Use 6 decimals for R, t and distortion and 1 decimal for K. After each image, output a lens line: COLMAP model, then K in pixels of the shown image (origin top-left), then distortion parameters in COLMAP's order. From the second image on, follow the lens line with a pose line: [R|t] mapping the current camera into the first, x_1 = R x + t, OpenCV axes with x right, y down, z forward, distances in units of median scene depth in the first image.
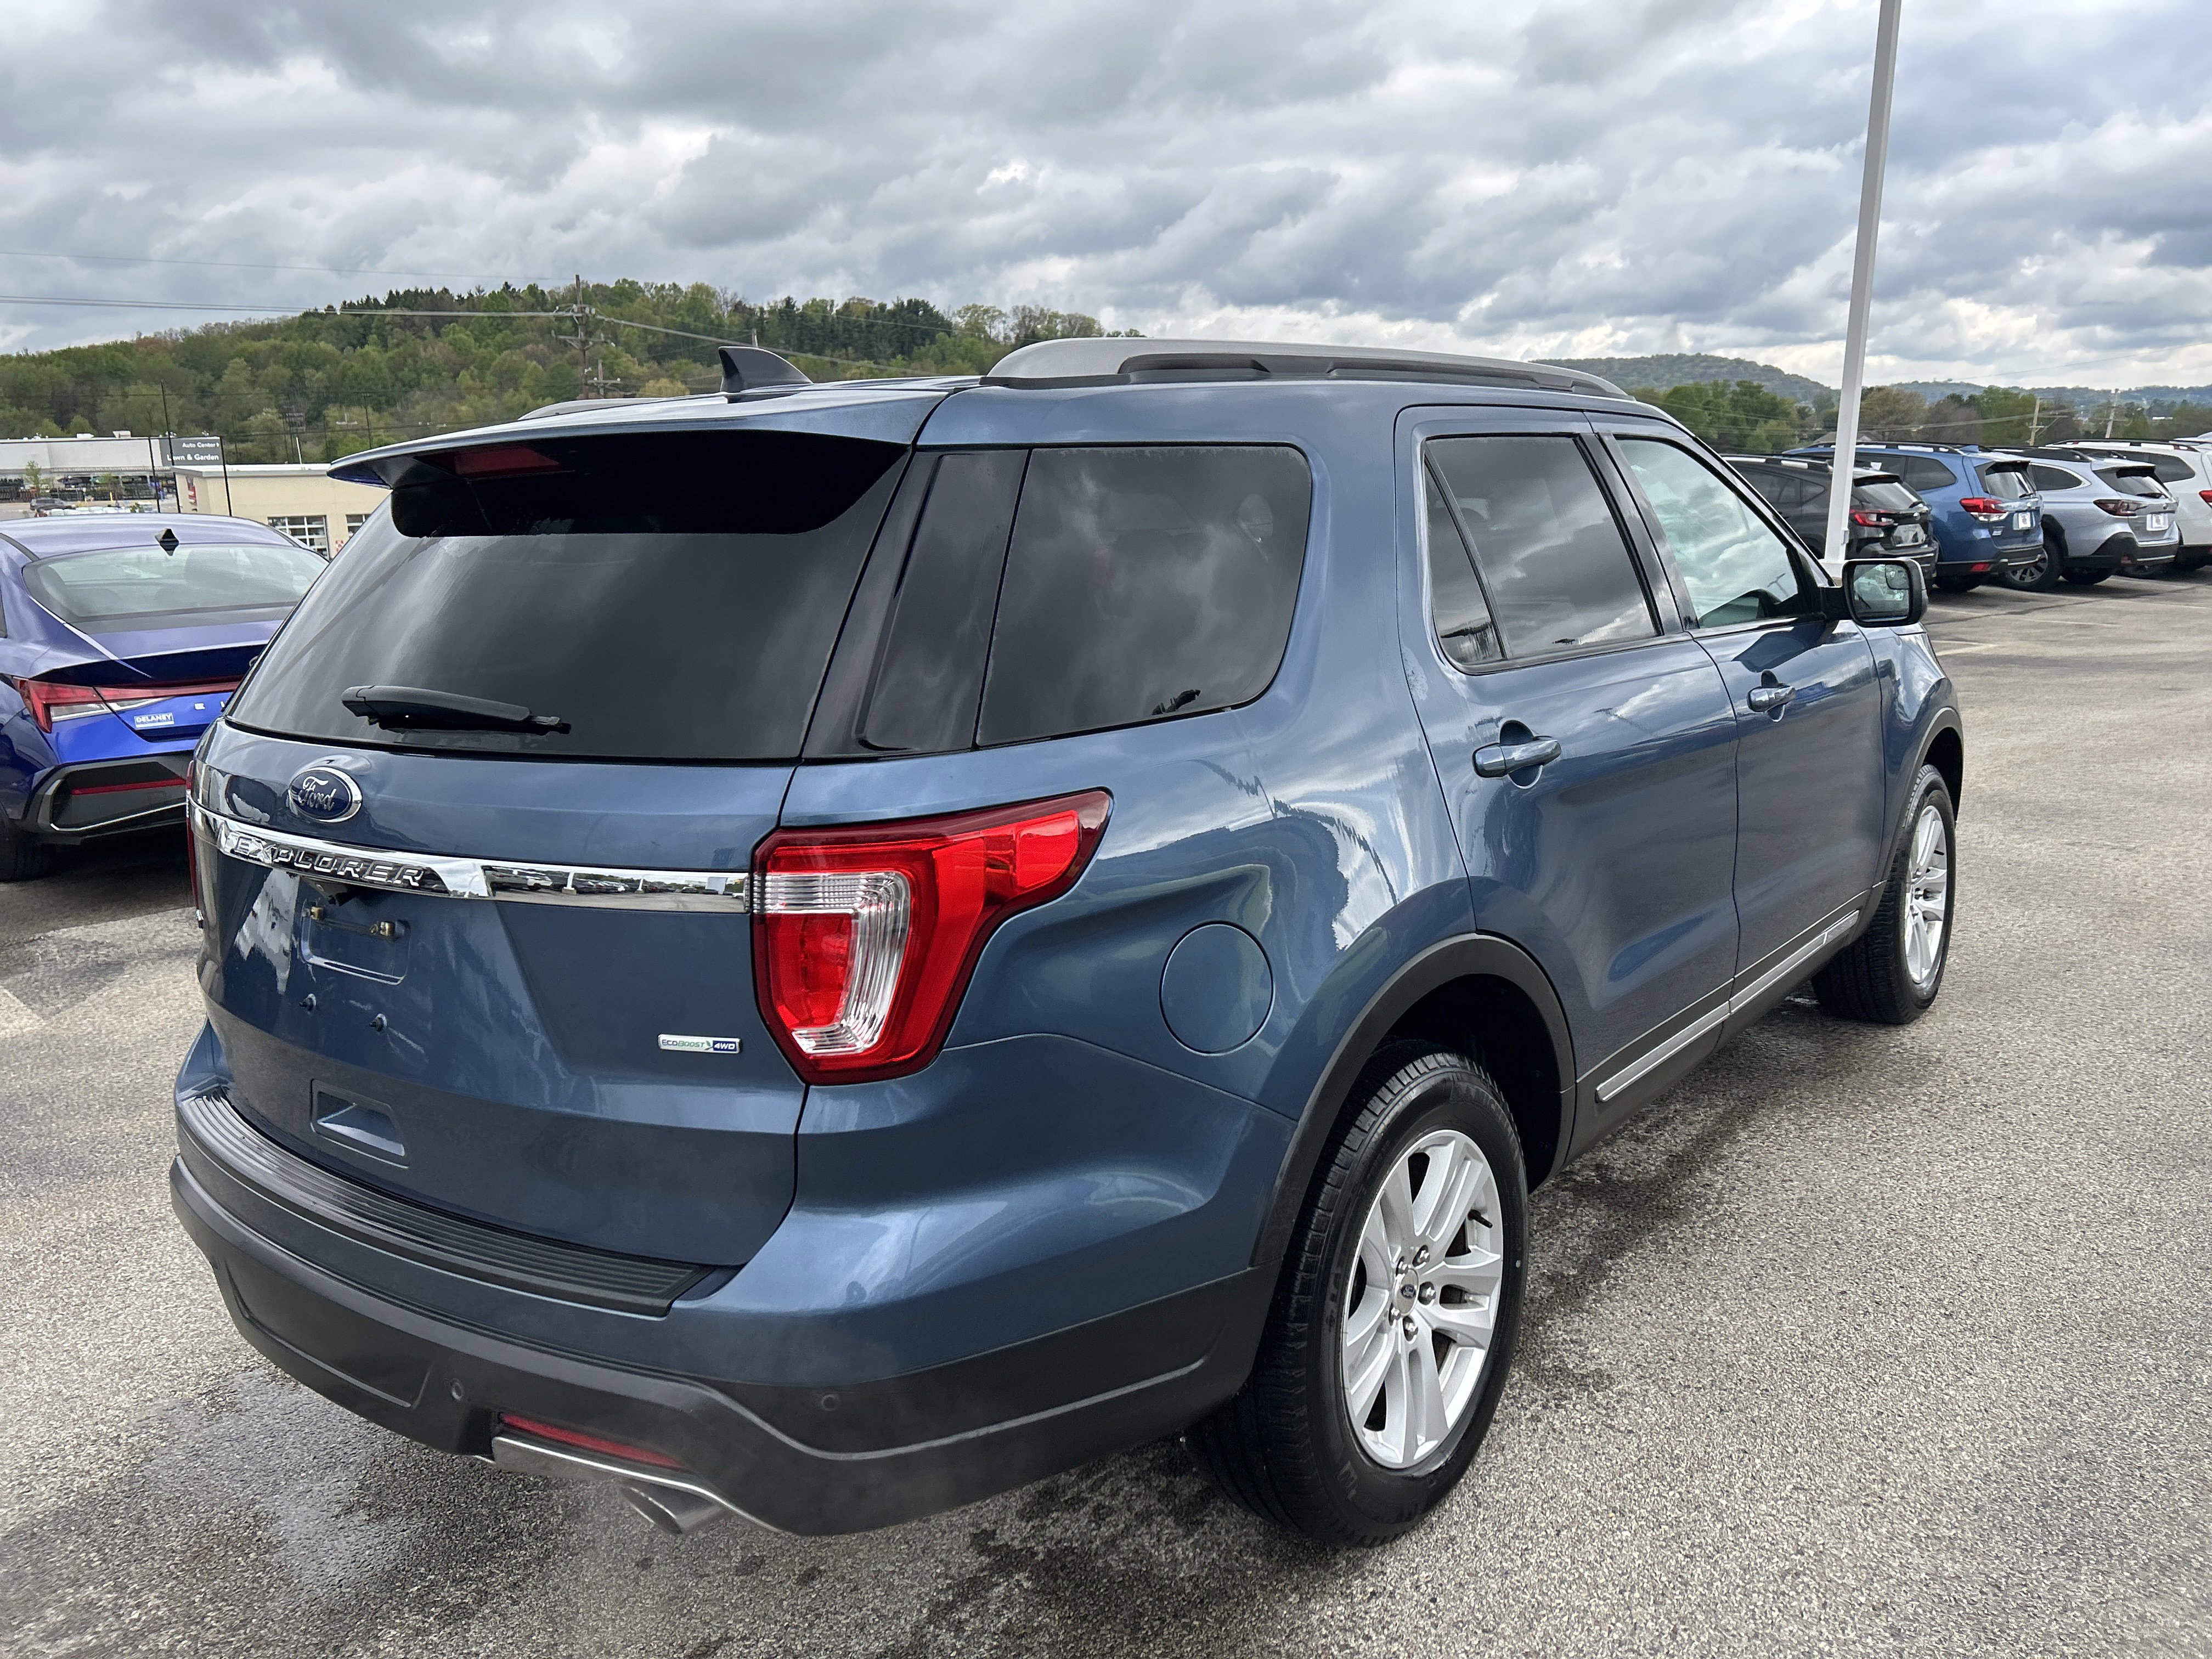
lens RADIAL K [[1708.4, 0, 1125.5], [0, 1708.4, 823.1], [0, 0, 1]] dist [0.052115, -0.055936]
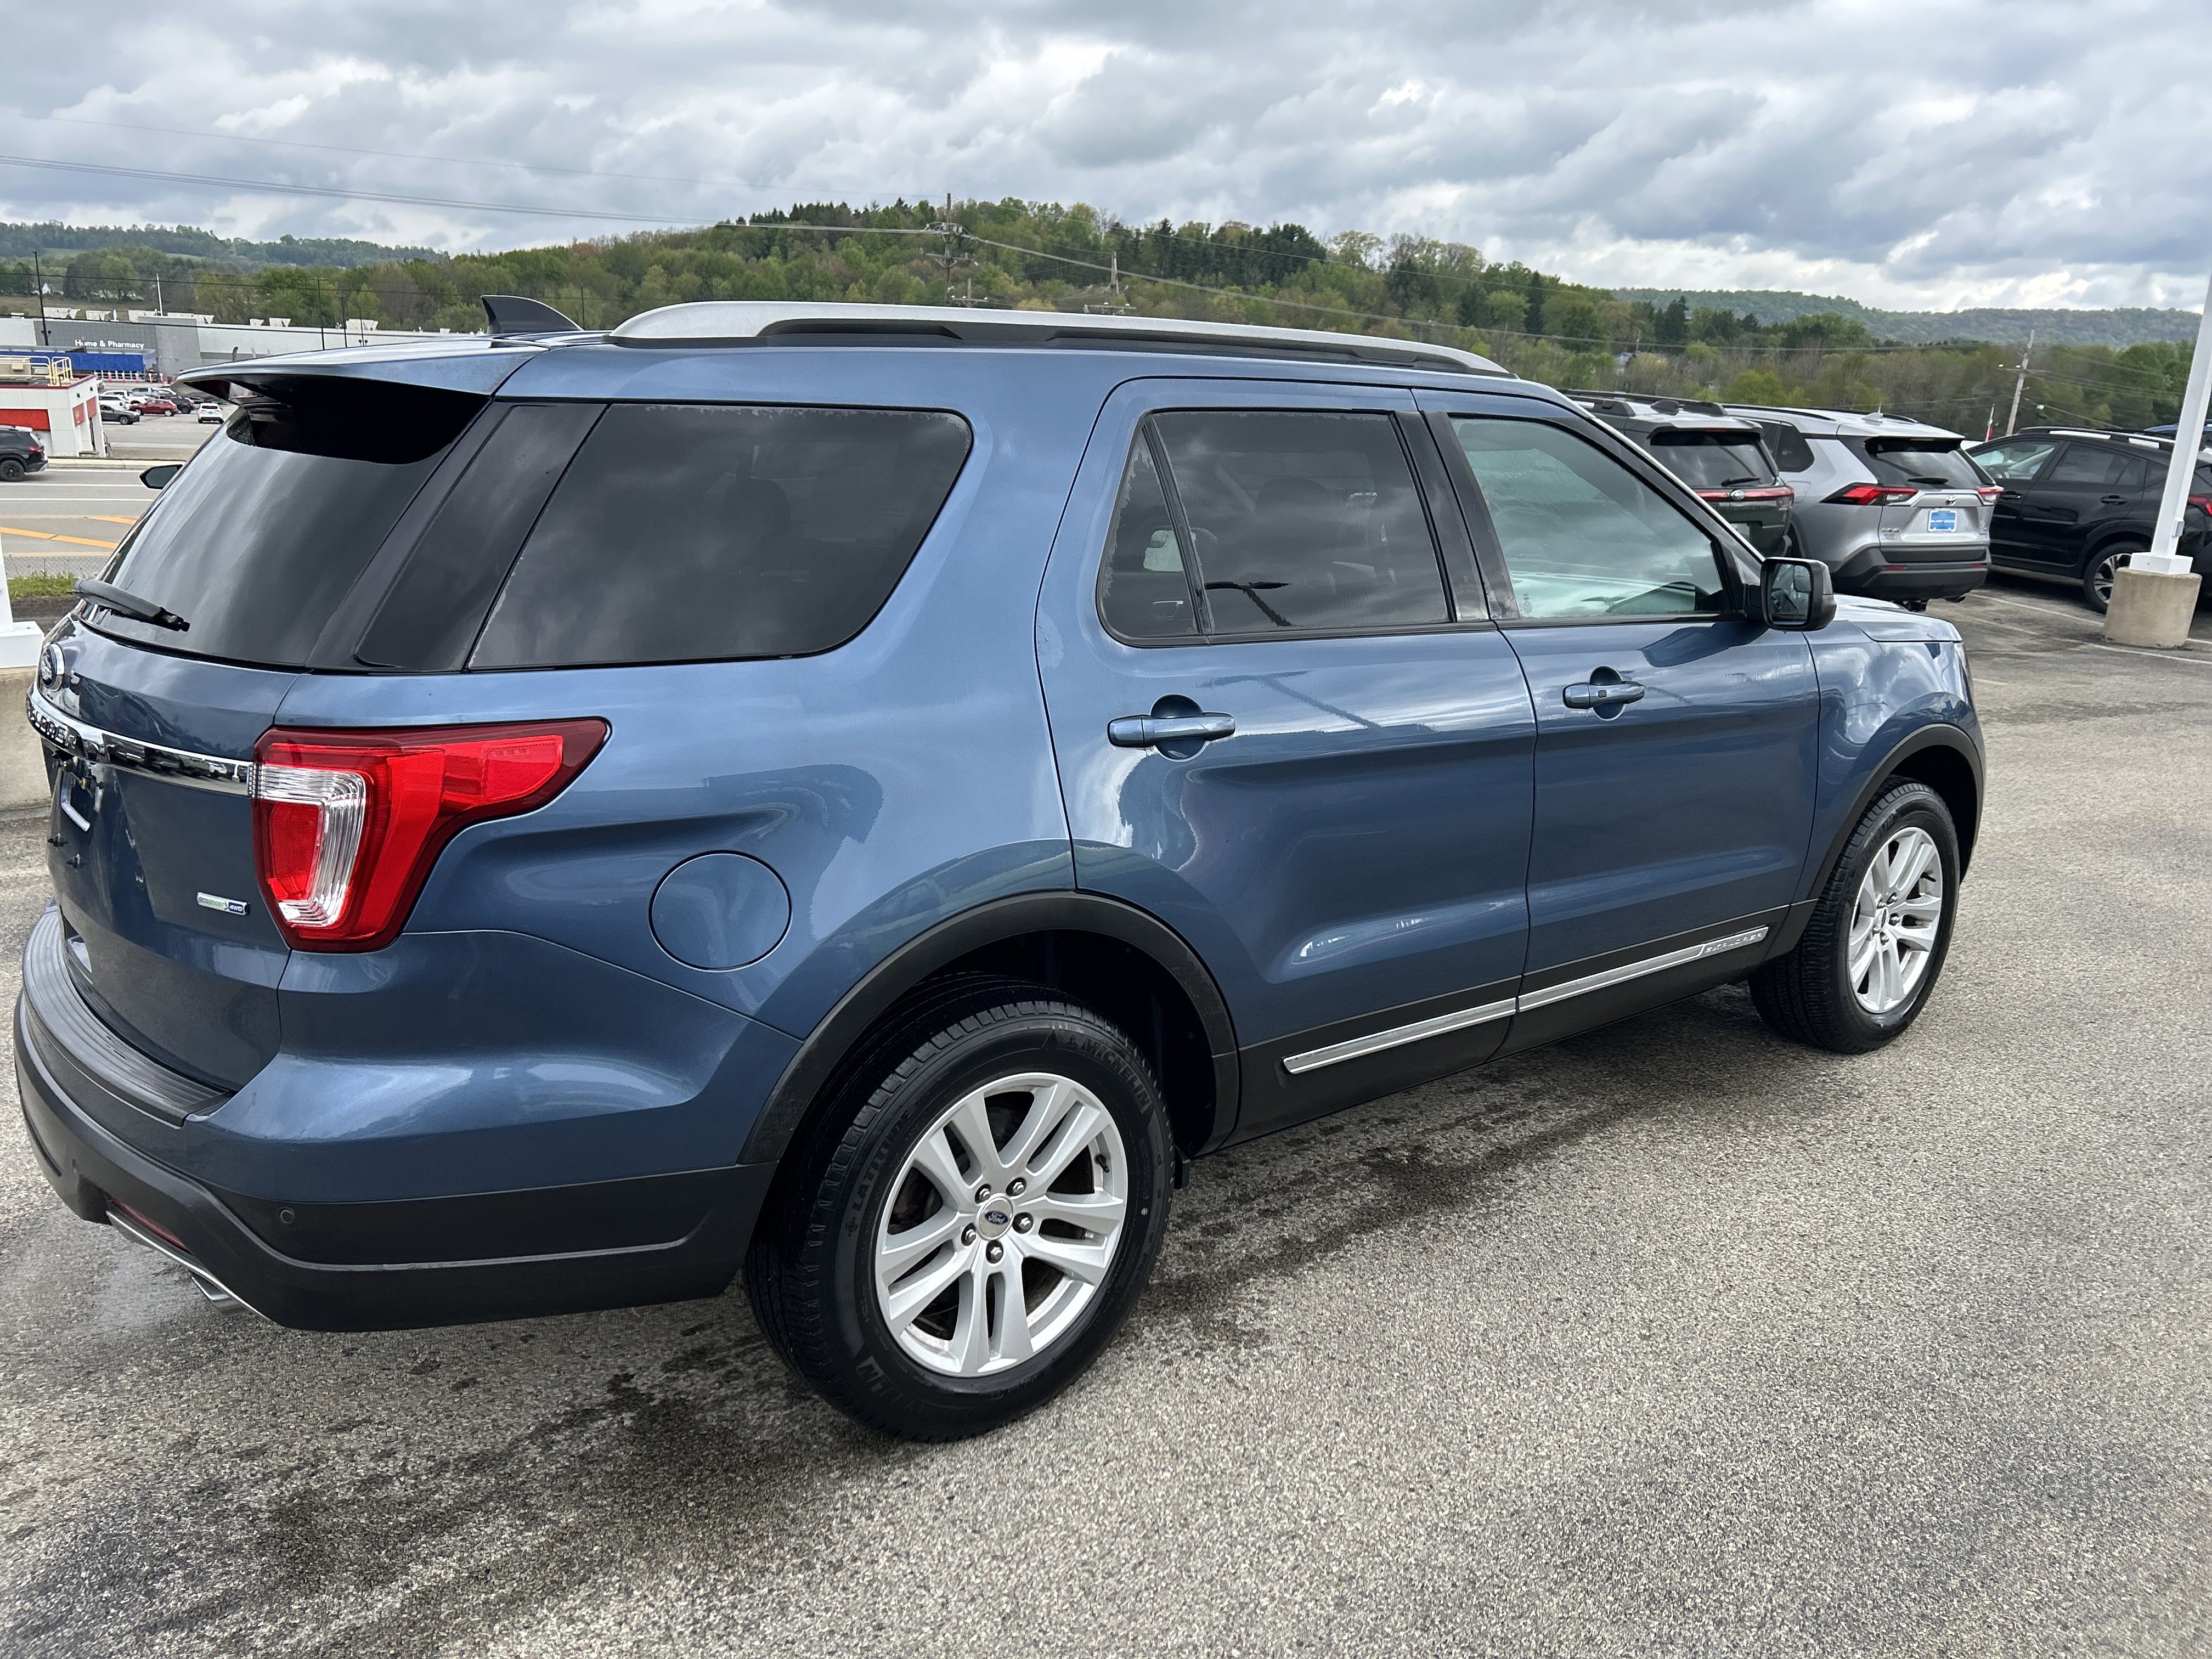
lens RADIAL K [[1708.4, 0, 1077.6], [0, 1708.4, 852.4], [0, 0, 1]] dist [0.052115, -0.055936]
pose [[0.972256, 0.103728, -0.209663, 0.228525], [-0.092219, 0.993682, 0.063974, -0.014541], [0.214974, -0.042864, 0.975679, -0.009836]]
